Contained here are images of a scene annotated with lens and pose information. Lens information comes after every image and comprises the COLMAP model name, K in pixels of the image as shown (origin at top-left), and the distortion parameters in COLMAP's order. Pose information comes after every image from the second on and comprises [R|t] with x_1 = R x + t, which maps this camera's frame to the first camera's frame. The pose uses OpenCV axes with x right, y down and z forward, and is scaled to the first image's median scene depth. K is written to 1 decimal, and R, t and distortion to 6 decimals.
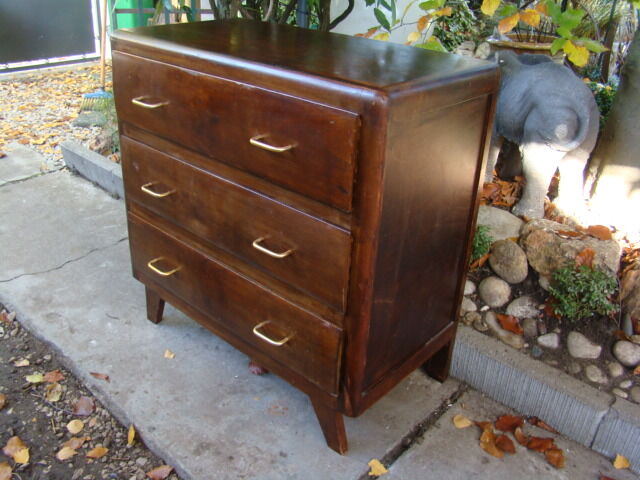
lens RADIAL K [[594.4, 0, 320.0], [0, 594.4, 240.0], [0, 0, 1]] dist [-0.185346, 0.130240]
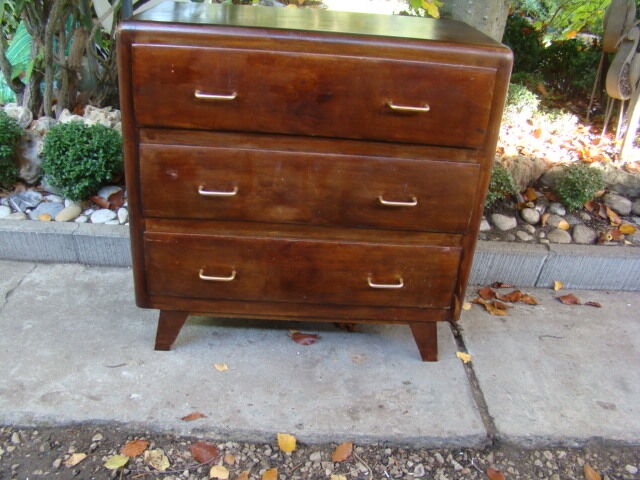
lens RADIAL K [[594.4, 0, 320.0], [0, 594.4, 240.0], [0, 0, 1]] dist [-0.185346, 0.130240]
pose [[0.732922, -0.305632, 0.607795, -0.776392], [0.280086, 0.949736, 0.139830, -0.099251], [-0.619981, 0.067750, 0.781686, 0.188615]]
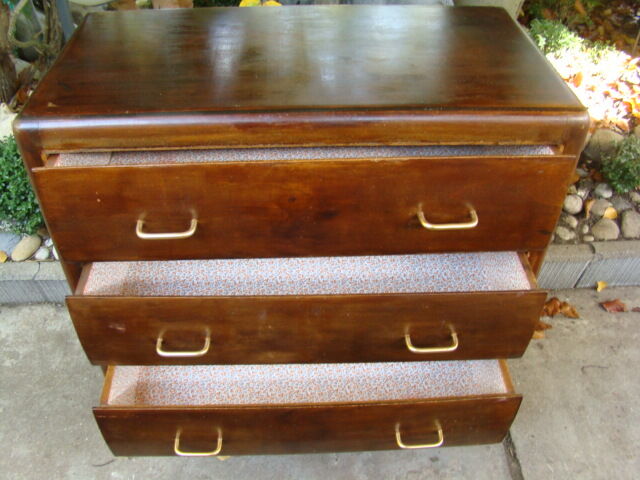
lens RADIAL K [[582.3, 0, 303.6], [0, 582.3, 225.8], [0, 0, 1]] dist [-0.182516, 0.098994]
pose [[0.720557, -0.493895, 0.486689, -0.476545], [0.348894, 0.864813, 0.361070, -0.395525], [-0.599225, -0.090369, 0.795464, 0.400371]]
